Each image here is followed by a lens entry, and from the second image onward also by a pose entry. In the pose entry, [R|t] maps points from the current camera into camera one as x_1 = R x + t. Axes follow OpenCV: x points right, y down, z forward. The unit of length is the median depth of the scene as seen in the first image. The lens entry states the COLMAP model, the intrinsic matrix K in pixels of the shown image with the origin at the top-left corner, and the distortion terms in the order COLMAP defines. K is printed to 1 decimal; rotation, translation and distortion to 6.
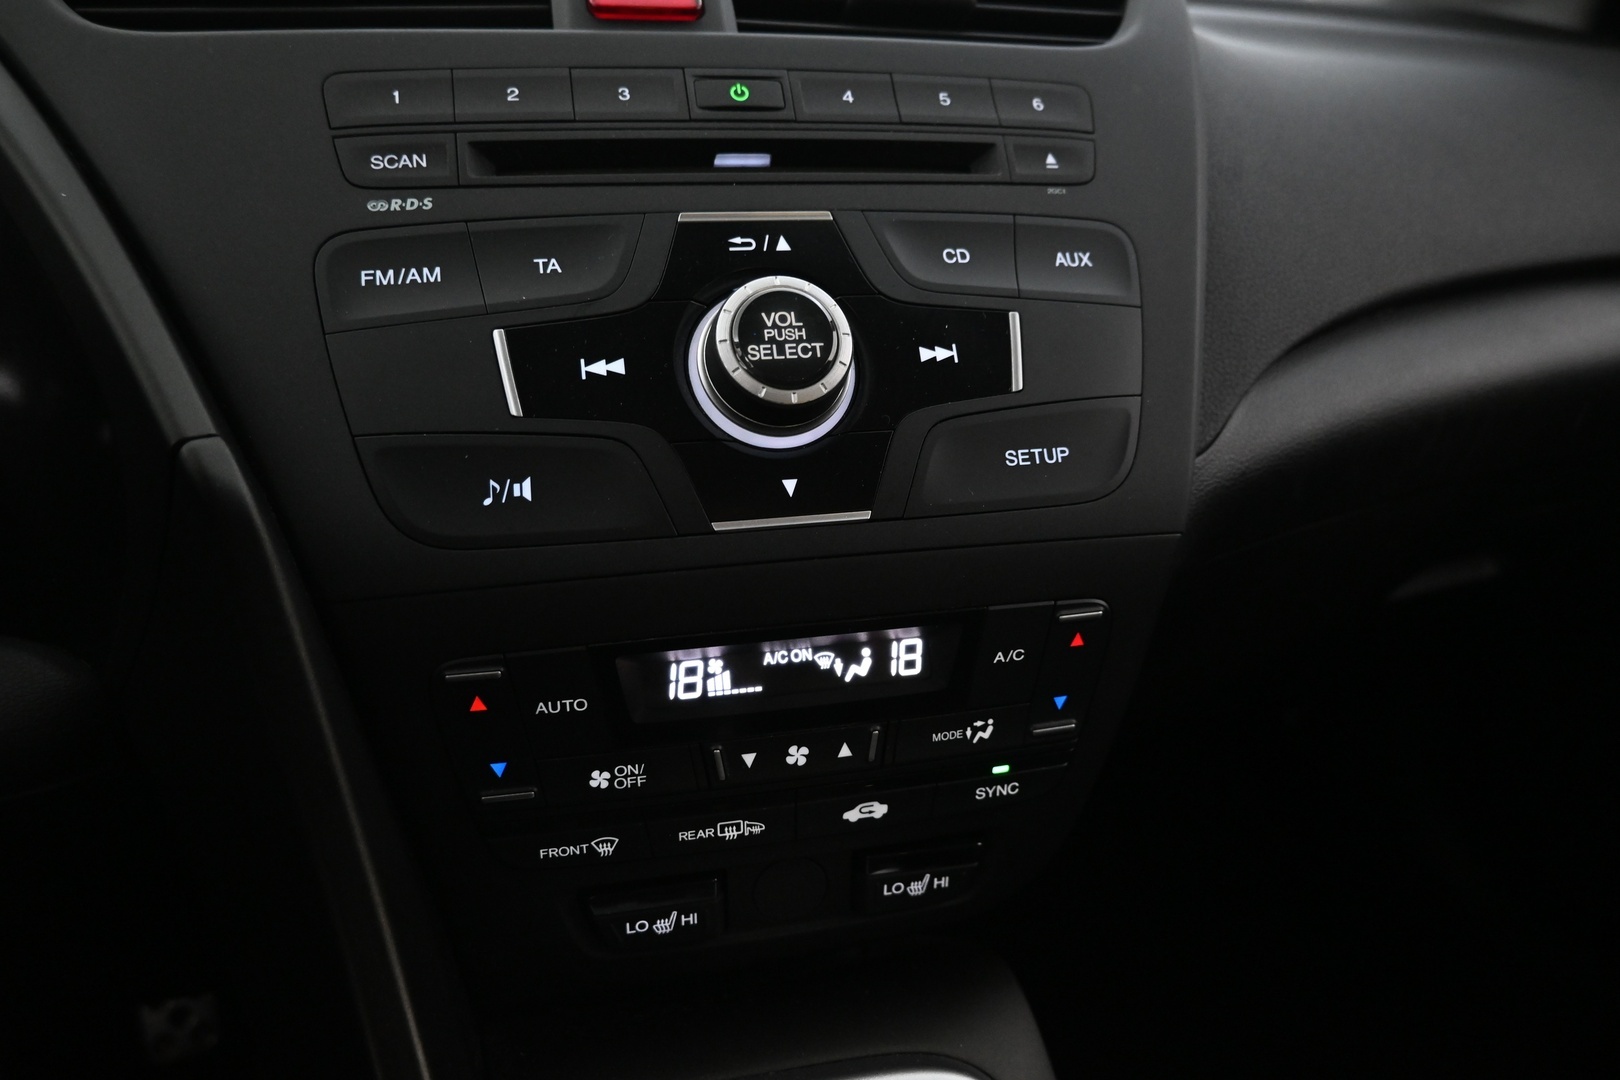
lens RADIAL K [[1119.2, 0, 812.1], [0, 1119.2, 536.7], [0, 0, 1]] dist [0.004064, -0.000131]
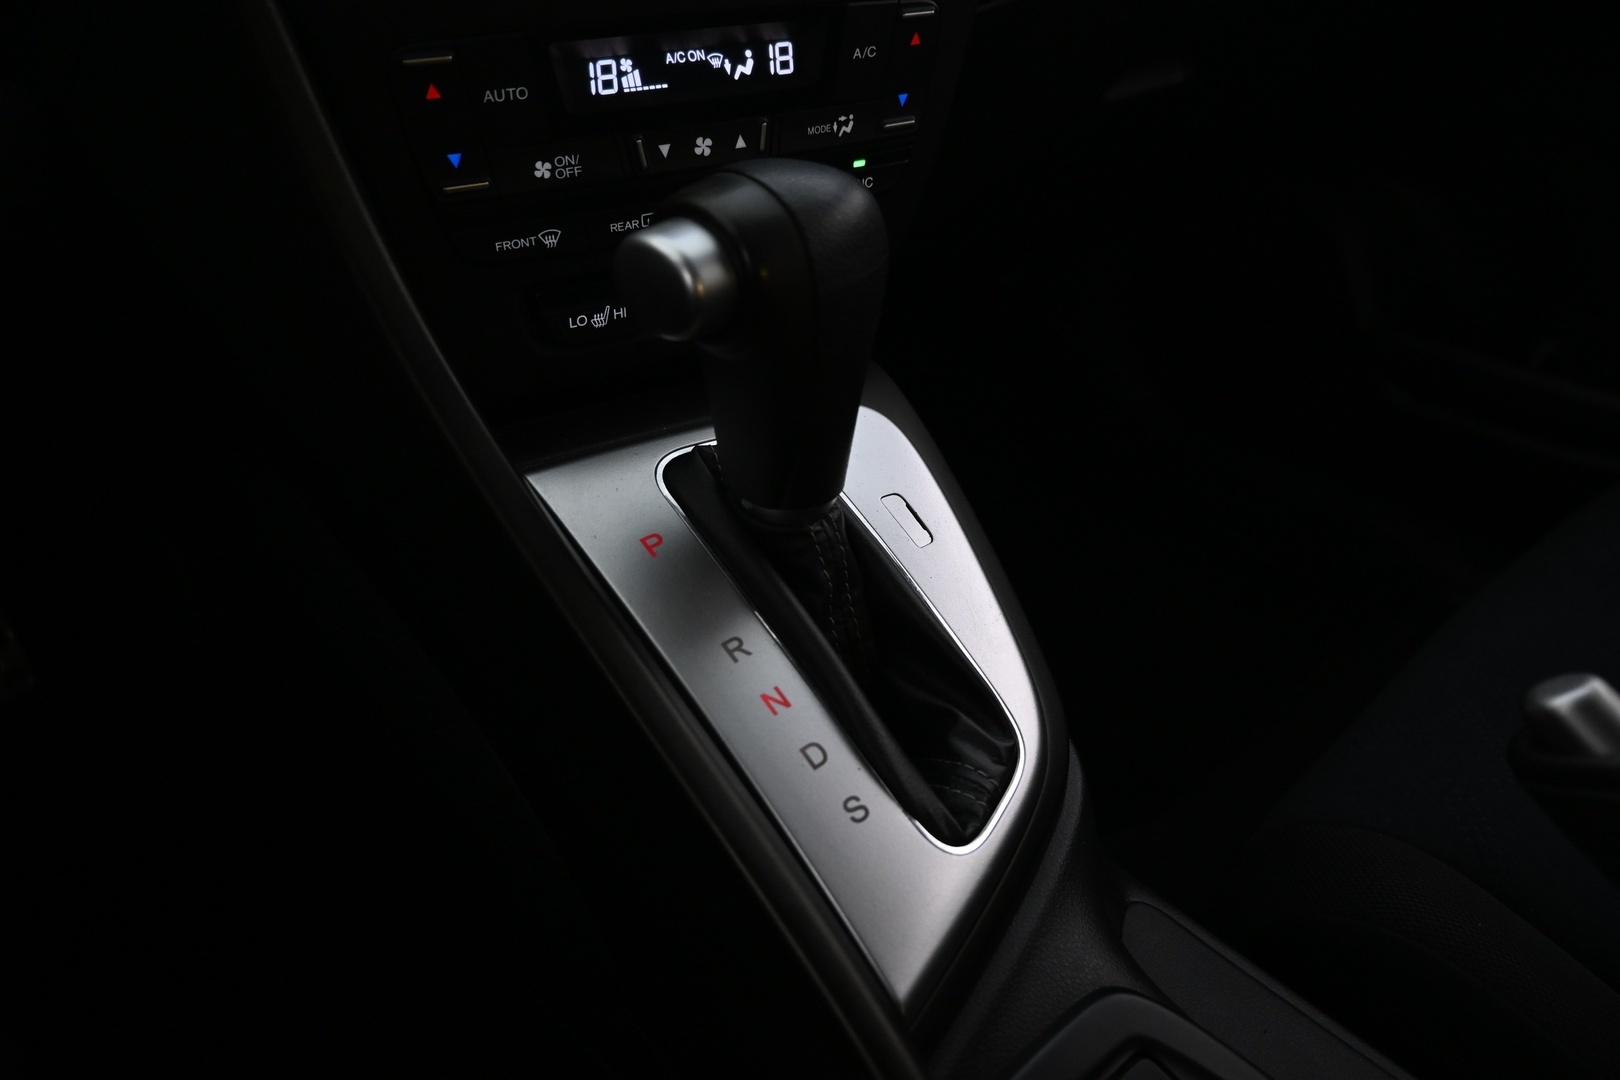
lens RADIAL K [[1150.3, 0, 808.0], [0, 1150.3, 537.8], [0, 0, 1]] dist [-0.002750, -0.000108]
pose [[0.956863, -0.154256, 0.246208, -0.267739], [0.087612, 0.961164, 0.261700, 0.284124], [-0.277015, -0.228841, 0.933217, -0.245535]]
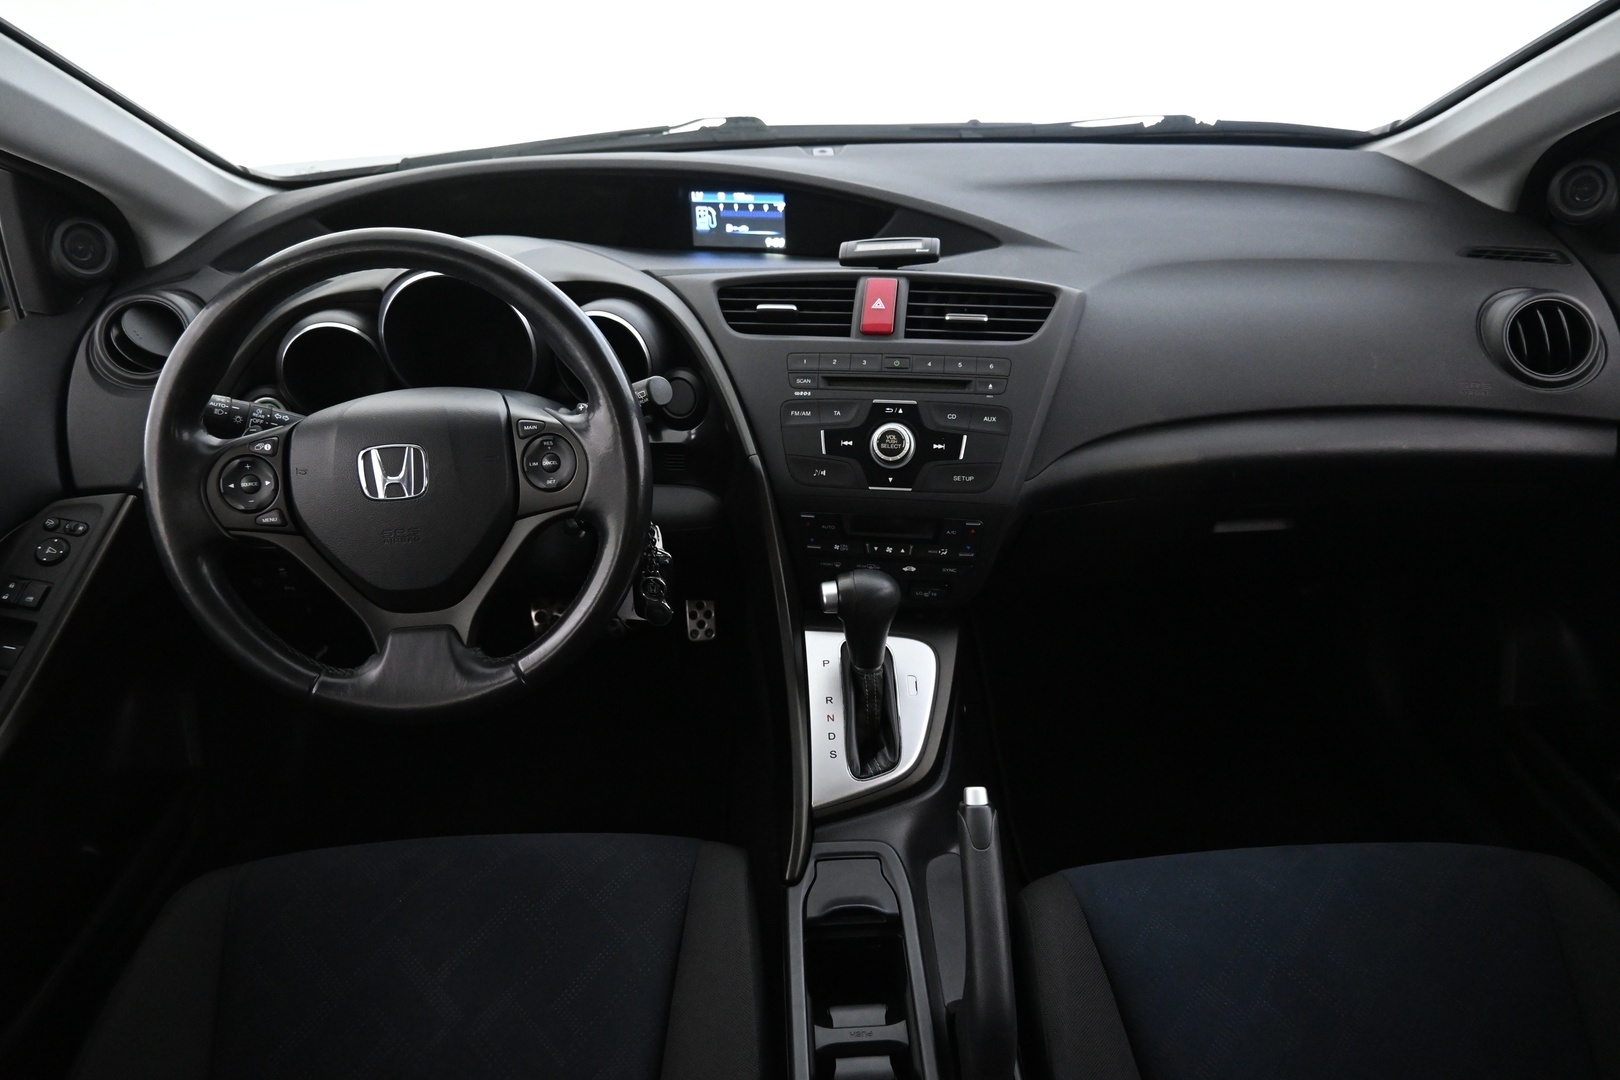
lens RADIAL K [[1119.2, 0, 810.5], [0, 1119.2, 538.9], [0, 0, 1]] dist [0.004064, -0.000131]
pose [[0.925120, 0.159967, -0.344332, 1.008794], [-0.096470, 0.976183, 0.194321, -0.529159], [0.367216, -0.146553, 0.918518, -2.467447]]
